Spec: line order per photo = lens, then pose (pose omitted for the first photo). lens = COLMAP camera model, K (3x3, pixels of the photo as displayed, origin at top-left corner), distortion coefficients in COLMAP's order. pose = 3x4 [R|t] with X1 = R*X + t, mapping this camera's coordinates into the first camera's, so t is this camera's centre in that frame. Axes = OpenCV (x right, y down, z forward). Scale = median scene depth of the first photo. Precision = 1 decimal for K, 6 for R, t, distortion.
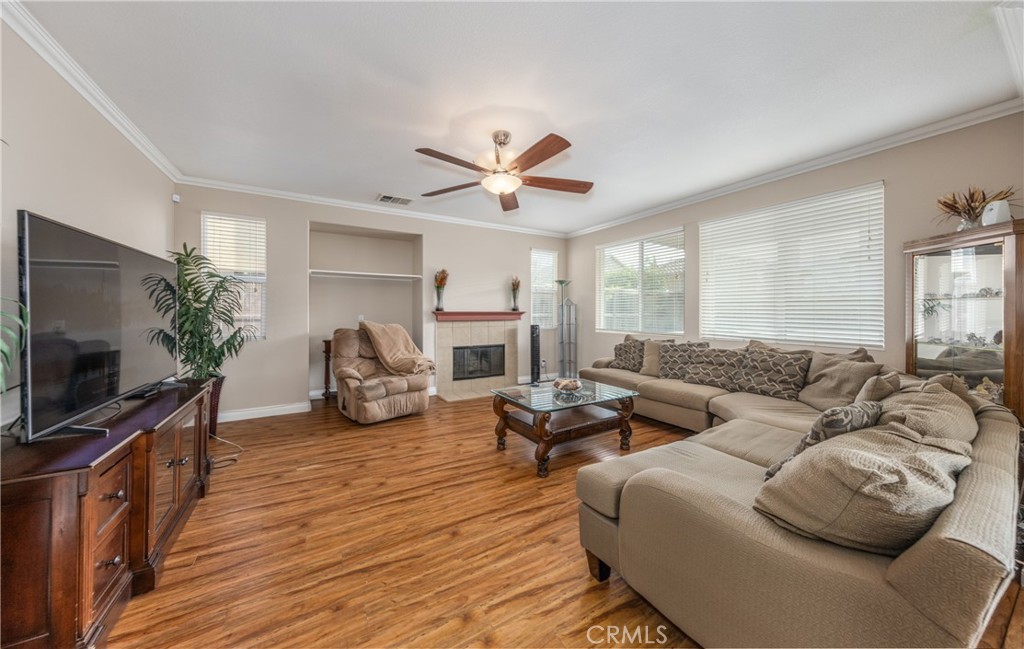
lens RADIAL K [[338.9, 0, 511.4], [0, 338.9, 313.4], [0, 0, 1]] dist [0.001108, 0.000058]
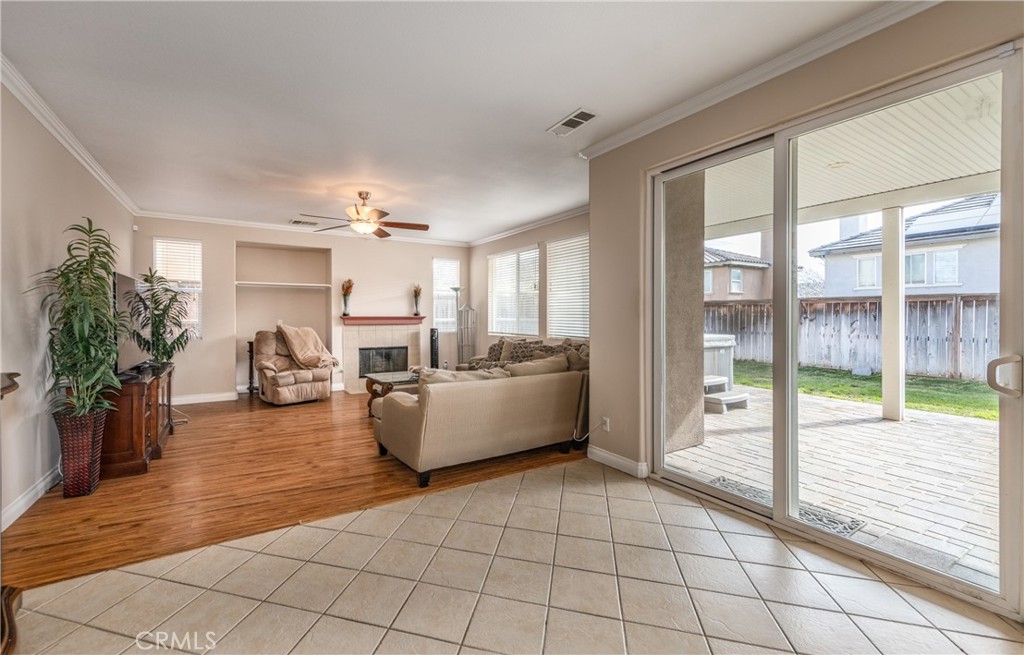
lens RADIAL K [[531.5, 0, 509.4], [0, 531.5, 323.4], [0, 0, 1]] dist [-0.015471, -0.001790]
pose [[0.998095, -0.002612, -0.061646, 0.508397], [0.003006, 0.999976, 0.006308, 0.009432], [0.061628, -0.006481, 0.998078, -0.848355]]
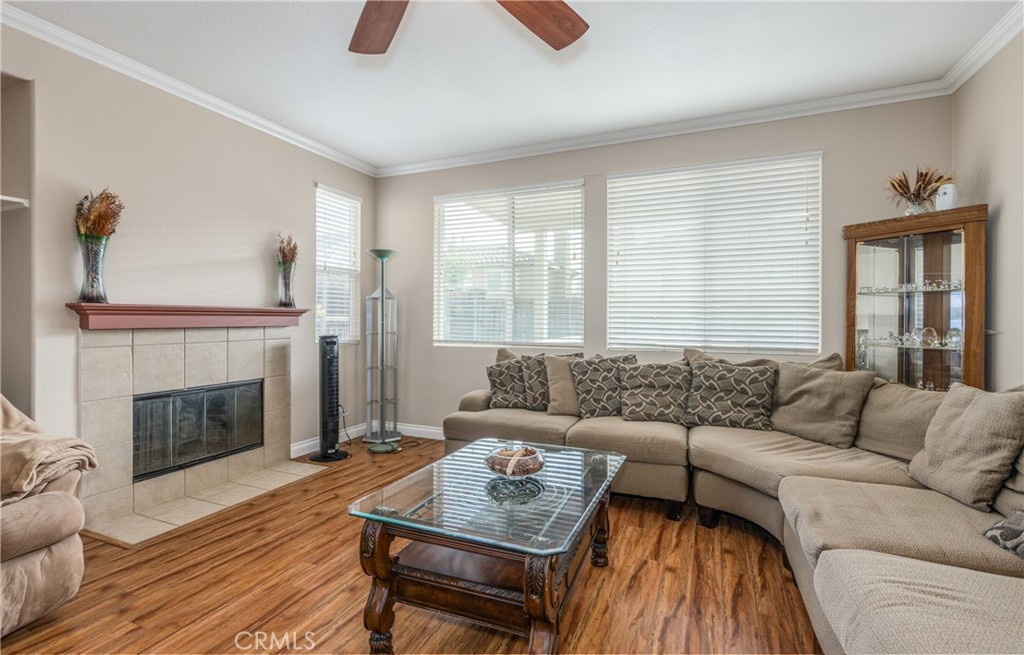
lens RADIAL K [[460.9, 0, 468.3], [0, 460.9, 324.0], [0, 0, 1]] dist [0.001089, -0.000085]
pose [[0.822849, -0.005702, 0.568232, -0.180993], [0.002777, 0.999978, 0.006013, 0.016277], [-0.568253, -0.003370, 0.822847, 0.396165]]
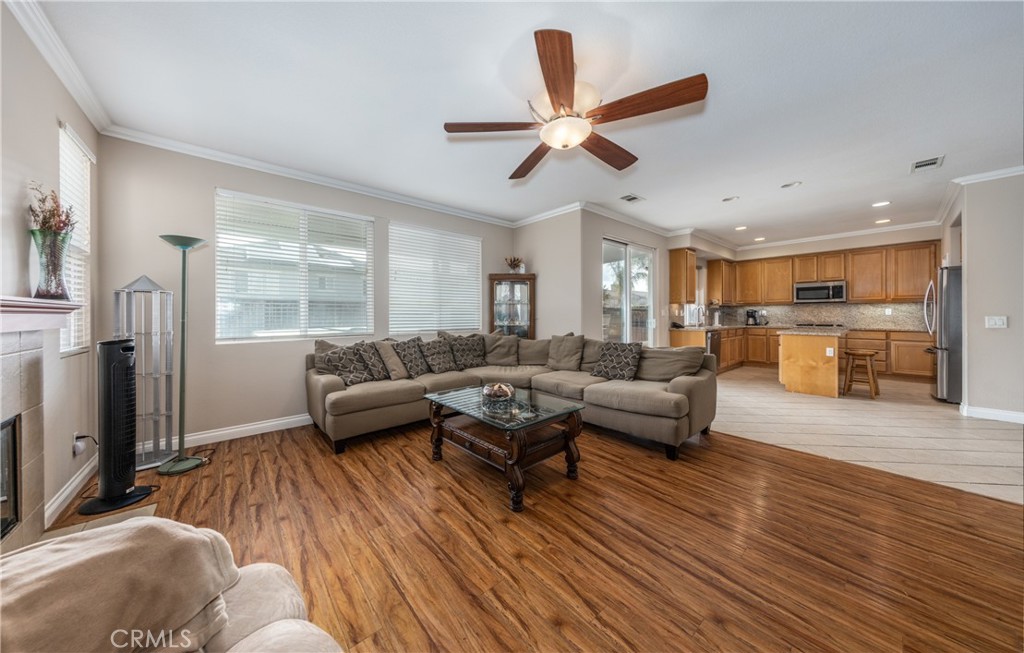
lens RADIAL K [[348.7, 0, 493.8], [0, 348.7, 316.1], [0, 0, 1]] dist [-0.003549, -0.000196]
pose [[-0.182178, -0.004122, 0.983257, -0.503588], [0.013128, 0.999892, 0.006624, 0.013292], [-0.983178, 0.014115, -0.182104, 0.852444]]
